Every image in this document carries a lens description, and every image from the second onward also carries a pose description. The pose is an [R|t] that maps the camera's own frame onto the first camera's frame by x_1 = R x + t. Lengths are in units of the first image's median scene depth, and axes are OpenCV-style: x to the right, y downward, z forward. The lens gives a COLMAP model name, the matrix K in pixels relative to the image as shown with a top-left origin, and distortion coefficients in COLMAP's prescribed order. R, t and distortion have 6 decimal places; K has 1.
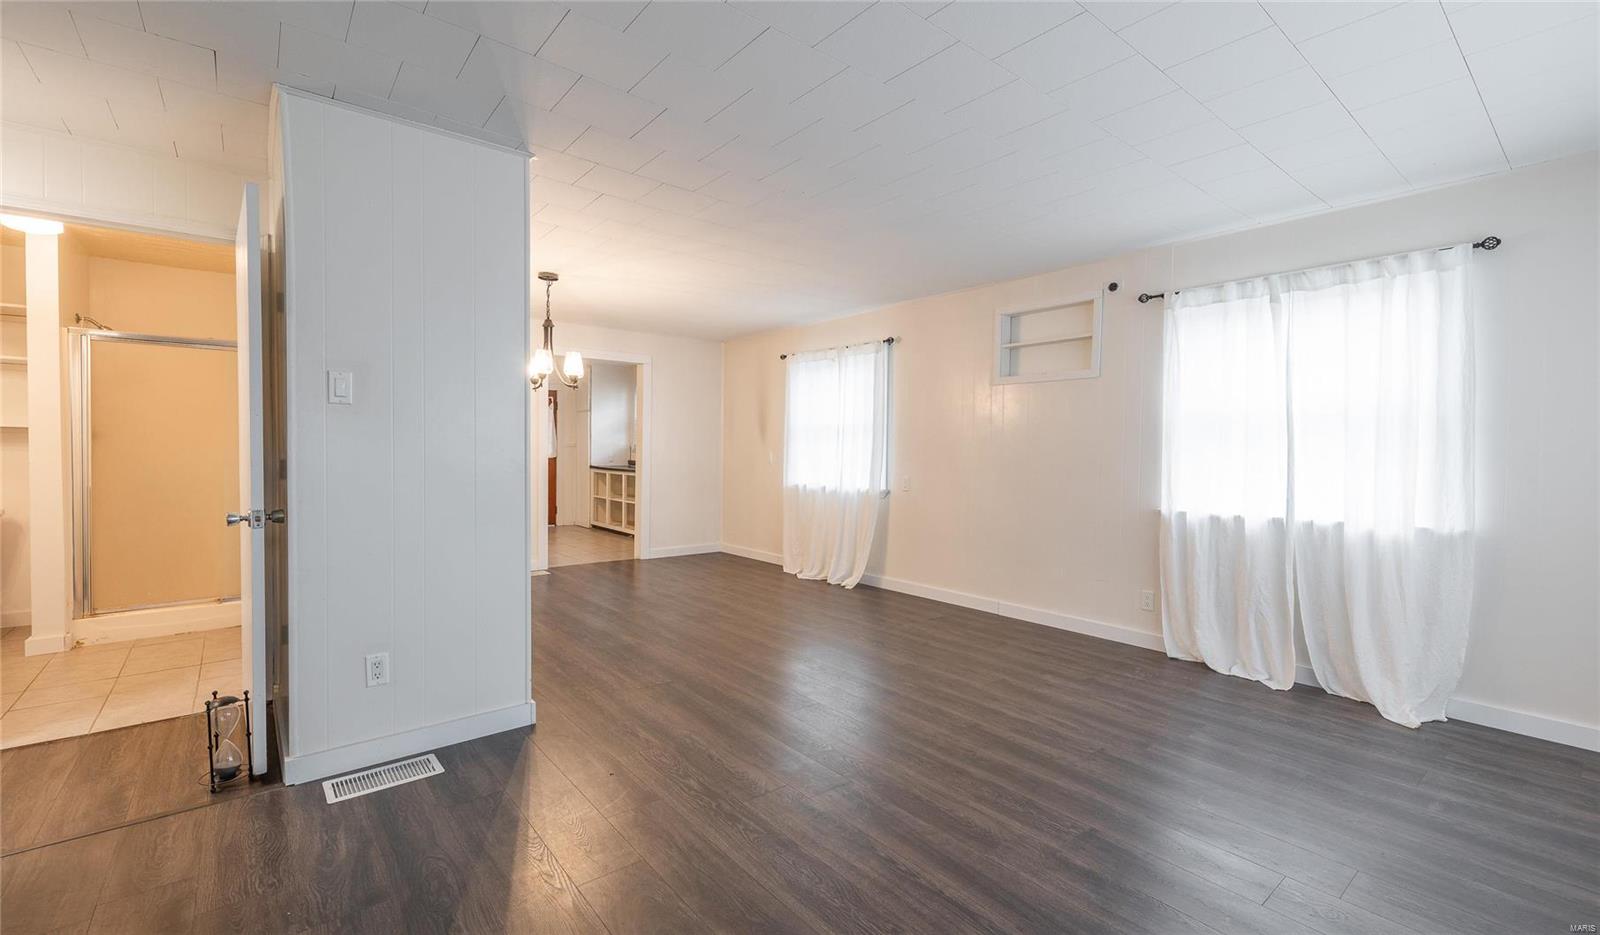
lens RADIAL K [[676.3, 0, 808.3], [0, 676.3, 468.4], [0, 0, 1]] dist [0.001092, 0.000148]
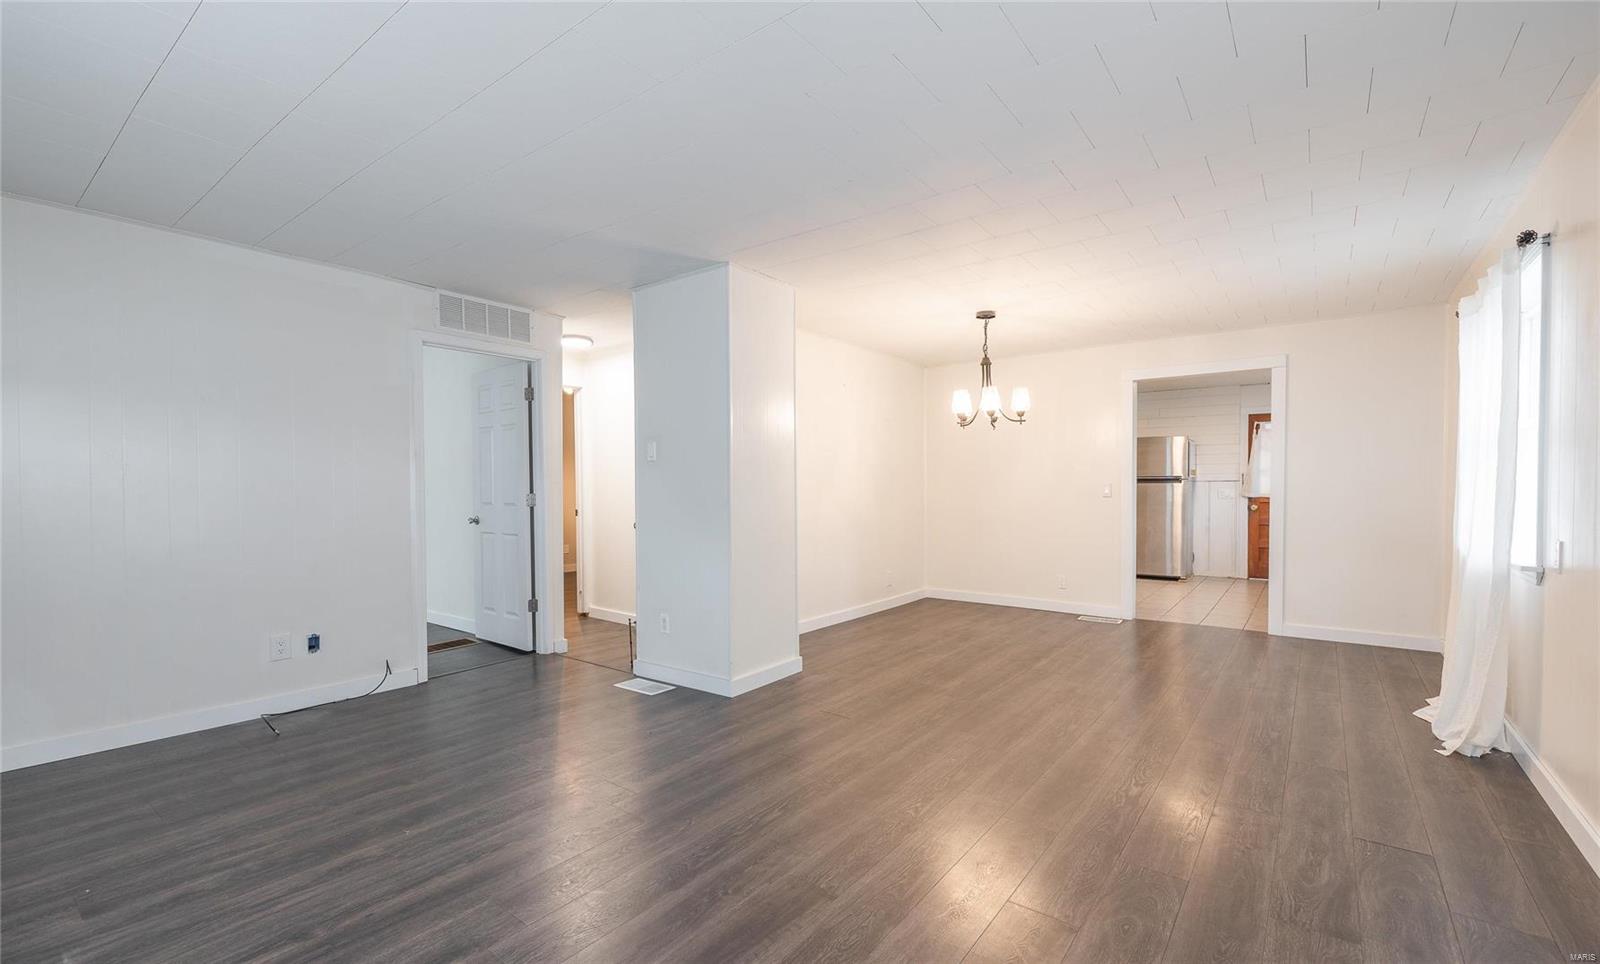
lens RADIAL K [[681.4, 0, 799.5], [0, 681.4, 502.7], [0, 0, 1]] dist [-0.000145, -0.000077]
pose [[0.222181, 0.012434, -0.974926, 0.619282], [-0.016092, 0.999829, 0.009084, -0.008914], [0.974873, 0.013670, 0.222343, 0.569293]]
